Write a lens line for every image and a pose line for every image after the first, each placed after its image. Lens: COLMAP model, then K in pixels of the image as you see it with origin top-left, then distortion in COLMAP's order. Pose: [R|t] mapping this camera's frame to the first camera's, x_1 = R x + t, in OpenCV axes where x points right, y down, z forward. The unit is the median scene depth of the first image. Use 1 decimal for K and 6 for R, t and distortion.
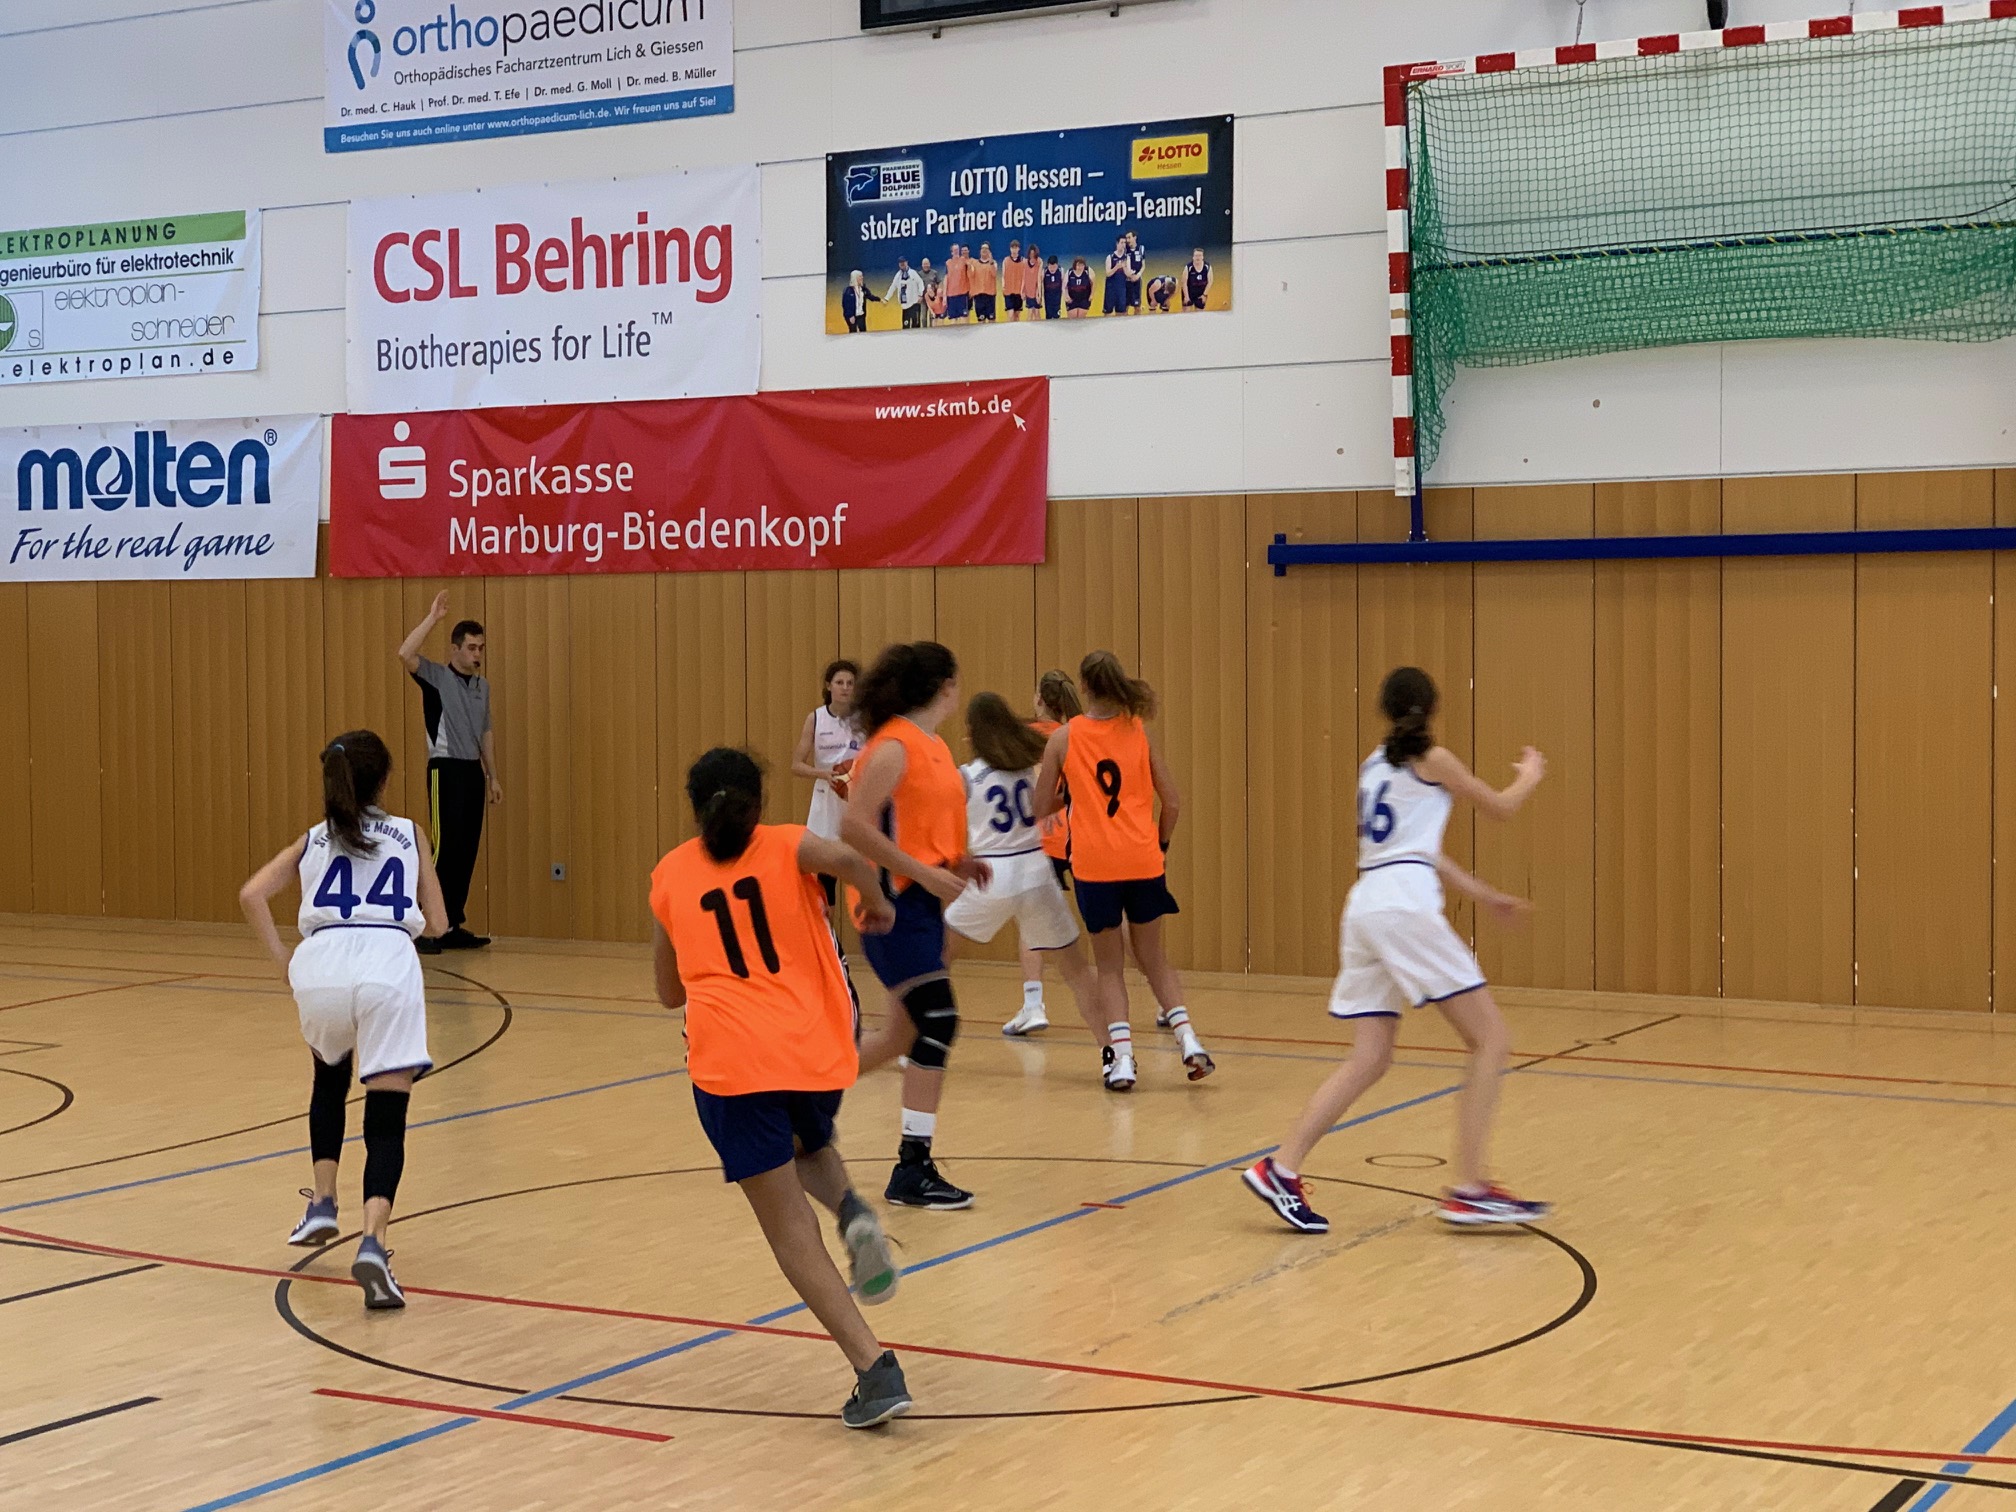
lens RADIAL K [[3193.8, 0, 1007.2], [0, 3193.8, 757.1], [0, 0, 1]] dist [0.044509, 0.000000]
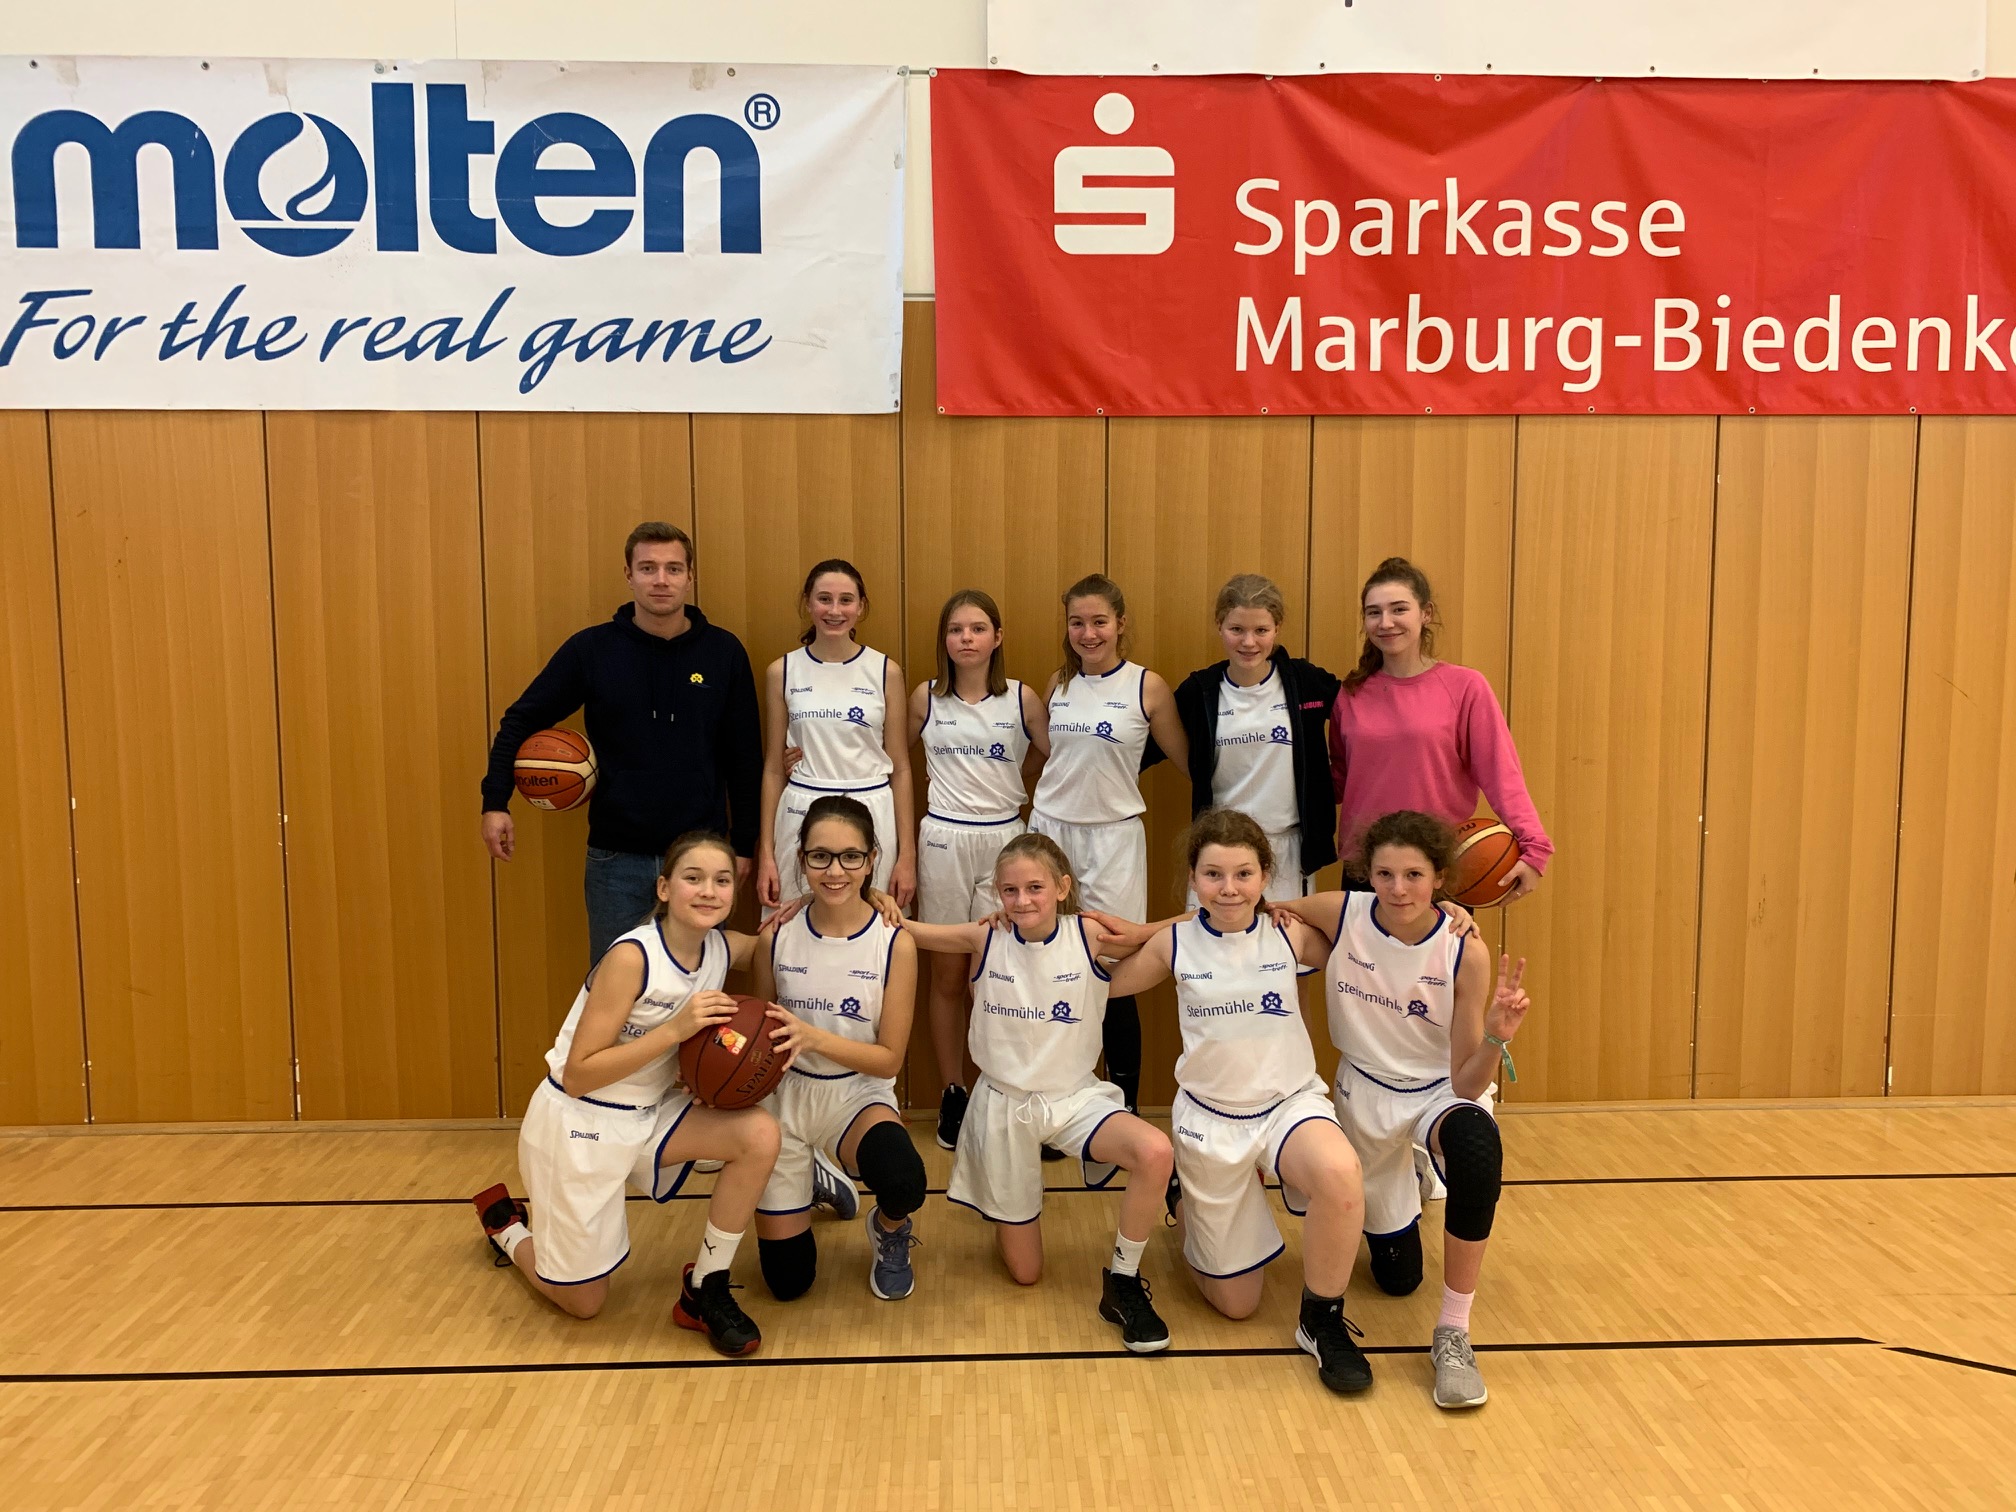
lens RADIAL K [[1508.9, 0, 1018.9], [0, 1508.9, 749.3], [0, 0, 1]] dist [-0.005335, 0.014569]
pose [[0.857314, -0.043680, 0.512937, -0.325544], [0.015121, 0.998101, 0.059722, -0.018445], [-0.514571, -0.043444, 0.856346, 0.806022]]
